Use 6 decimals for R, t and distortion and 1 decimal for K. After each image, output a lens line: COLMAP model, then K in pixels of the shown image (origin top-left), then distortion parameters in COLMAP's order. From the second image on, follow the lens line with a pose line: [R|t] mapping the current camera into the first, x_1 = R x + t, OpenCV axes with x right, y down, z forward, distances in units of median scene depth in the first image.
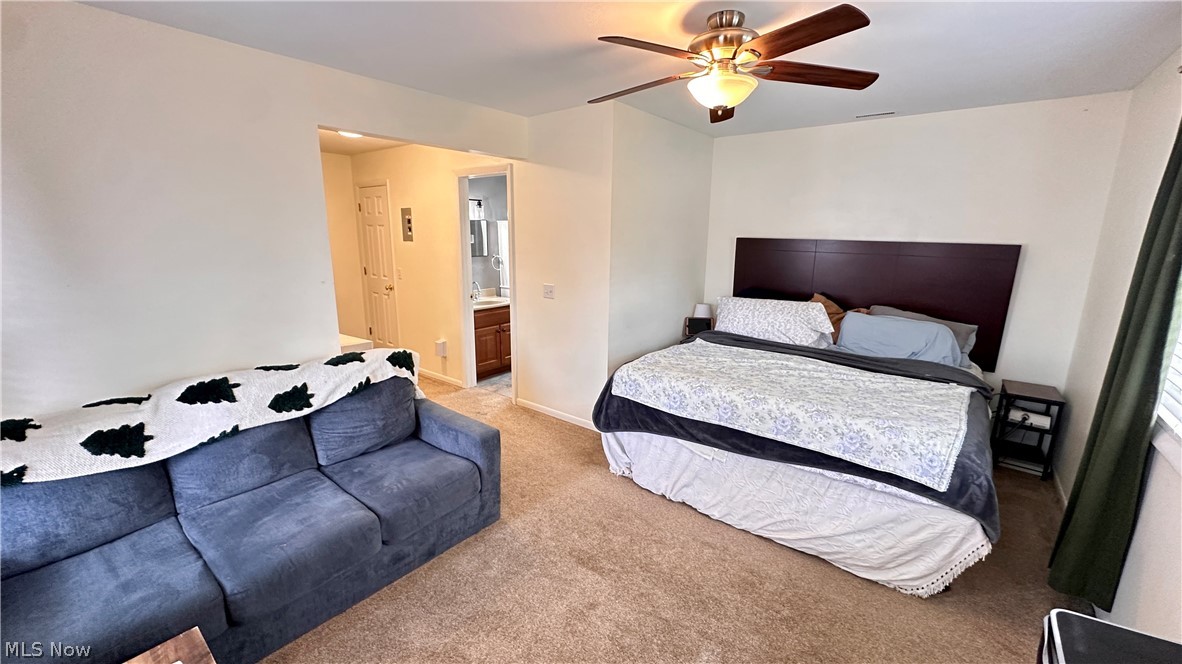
lens RADIAL K [[472.6, 0, 593.1], [0, 472.6, 335.5], [0, 0, 1]] dist [-0.003055, 0.001127]
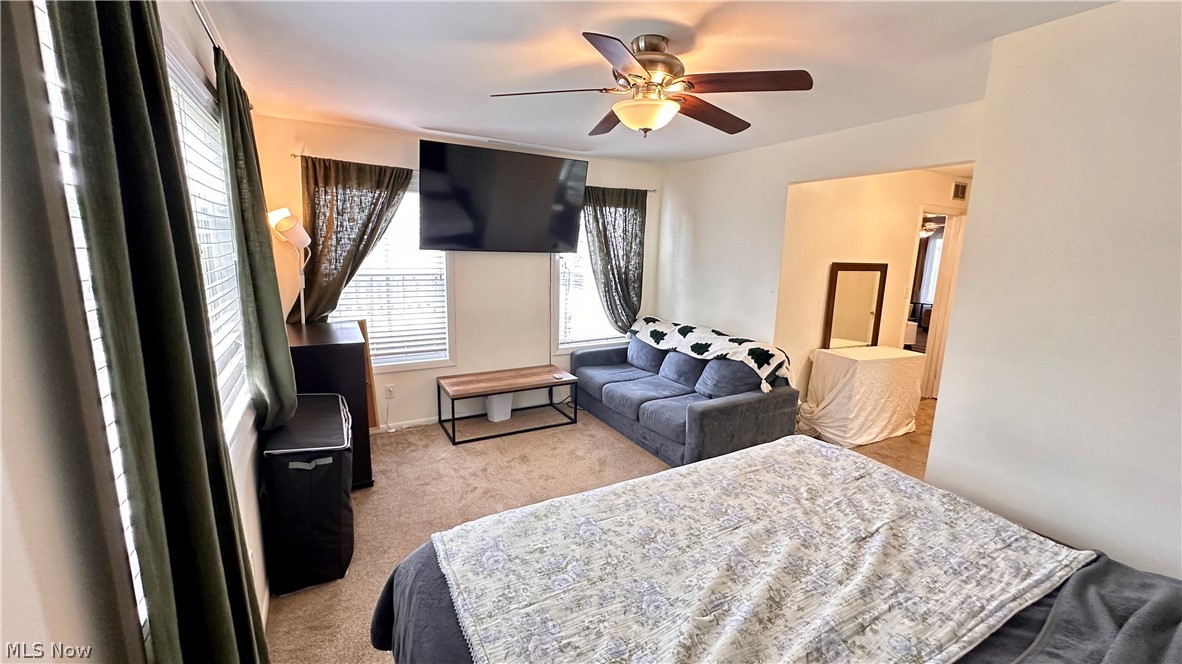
lens RADIAL K [[472.6, 0, 590.6], [0, 472.6, 334.5], [0, 0, 1]] dist [-0.003055, 0.001127]
pose [[-0.377686, 0.150921, -0.913551, 1.166413], [-0.230001, 0.940412, 0.250448, -0.270188], [0.896913, 0.304709, -0.320469, 1.210540]]
